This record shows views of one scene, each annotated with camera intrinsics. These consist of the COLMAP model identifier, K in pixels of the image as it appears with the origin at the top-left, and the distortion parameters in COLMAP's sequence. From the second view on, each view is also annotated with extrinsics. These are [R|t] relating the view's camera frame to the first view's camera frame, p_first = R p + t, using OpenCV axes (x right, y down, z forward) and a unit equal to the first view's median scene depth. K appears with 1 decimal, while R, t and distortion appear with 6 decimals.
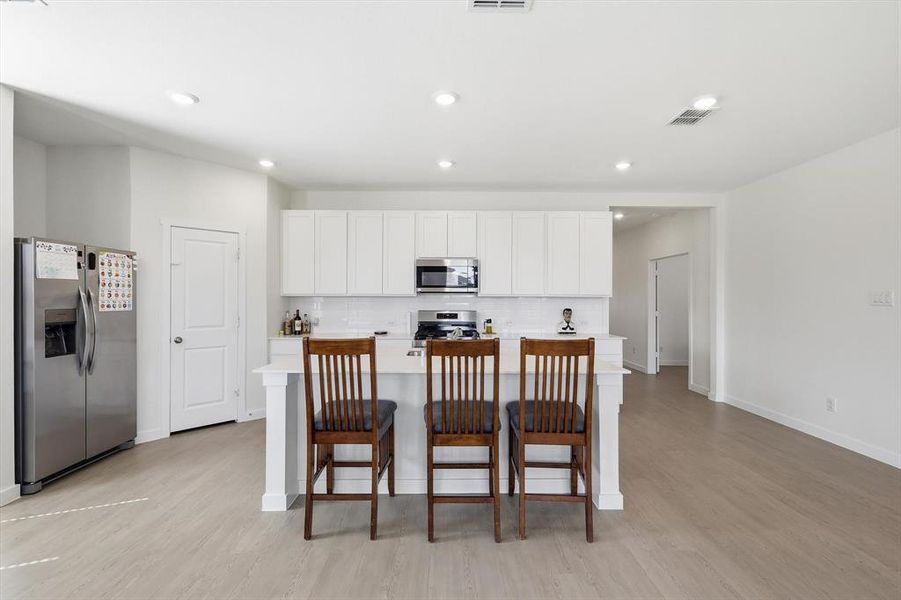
lens RADIAL K [[407.3, 0, 450.0], [0, 407.3, 297.3], [0, 0, 1]] dist [0.008271, 0.000189]
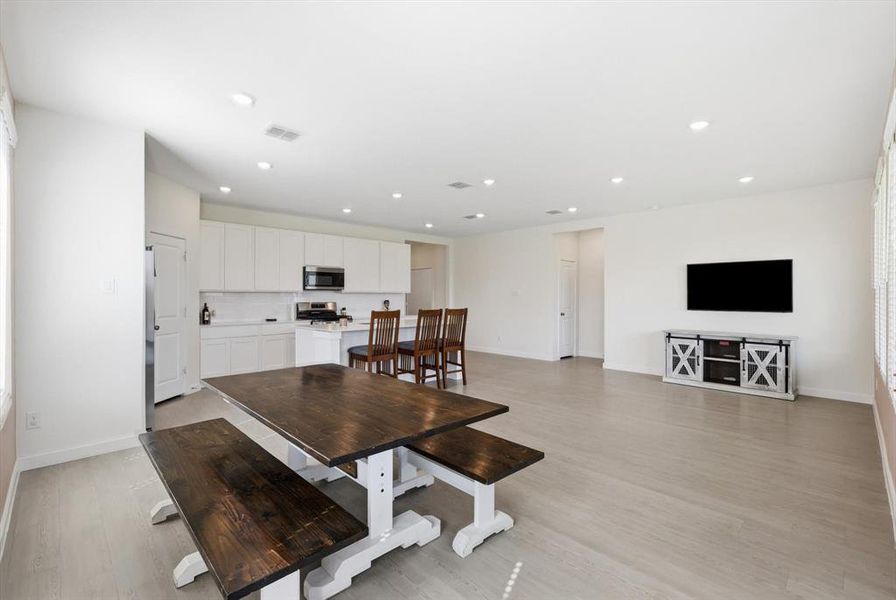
lens RADIAL K [[399.2, 0, 442.9], [0, 399.2, 295.9], [0, 0, 1]] dist [0.001676, 0.000578]
pose [[0.722018, -0.000710, 0.691874, -0.968406], [0.001478, 0.999999, -0.000515, 0.016479], [-0.691873, 0.001395, 0.722018, -0.471343]]
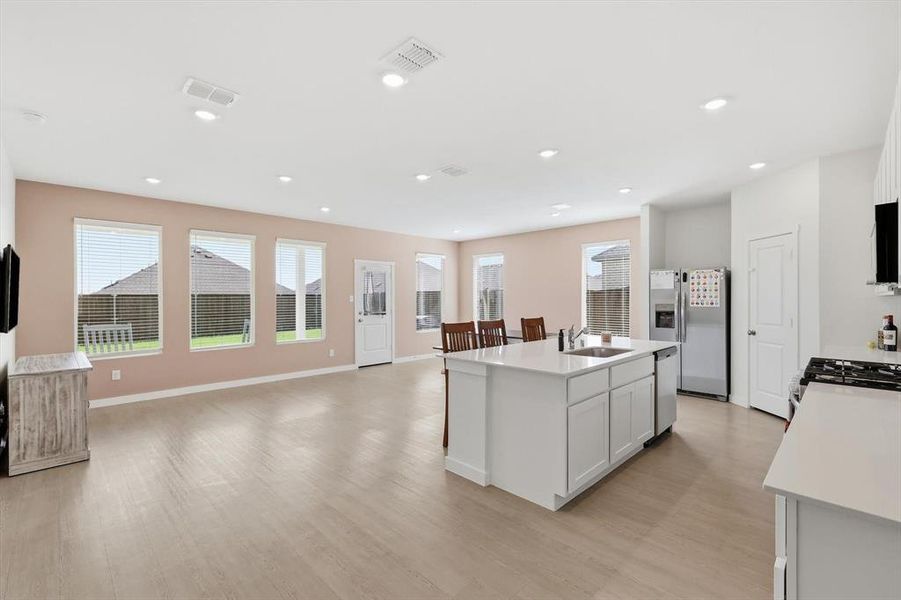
lens RADIAL K [[394.2, 0, 450.5], [0, 394.2, 300.0], [0, 0, 1]] dist [0.003756, -0.000011]
pose [[-0.711849, 0.003232, -0.702325, 0.909231], [0.001325, 0.999994, 0.003259, 0.001310], [0.702331, 0.001389, -0.711849, 1.352114]]
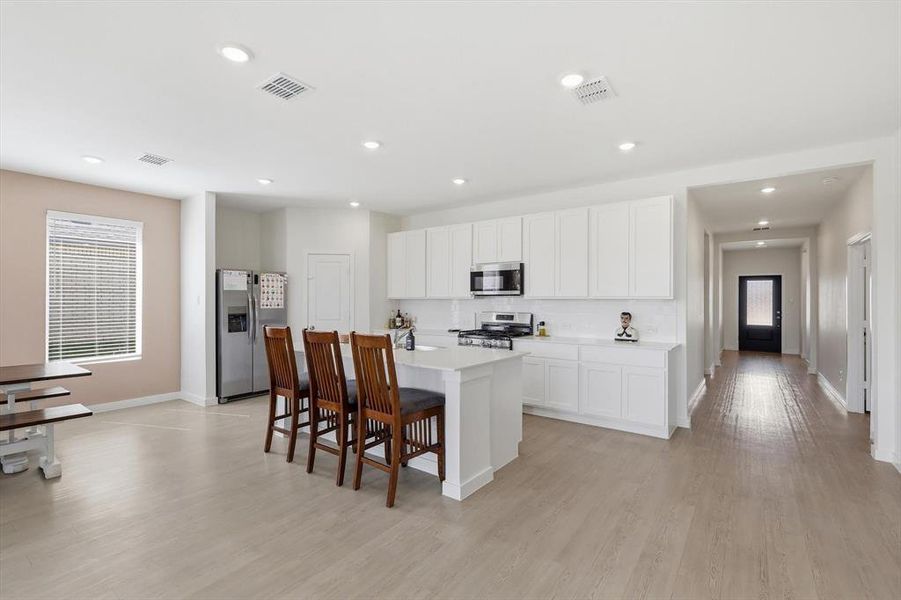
lens RADIAL K [[407.3, 0, 450.0], [0, 407.3, 297.3], [0, 0, 1]] dist [0.008271, 0.000189]
pose [[0.797774, -0.004963, -0.602936, 0.754033], [0.001417, 0.999979, -0.006357, 0.000258], [0.602955, 0.004217, 0.797764, 0.100842]]
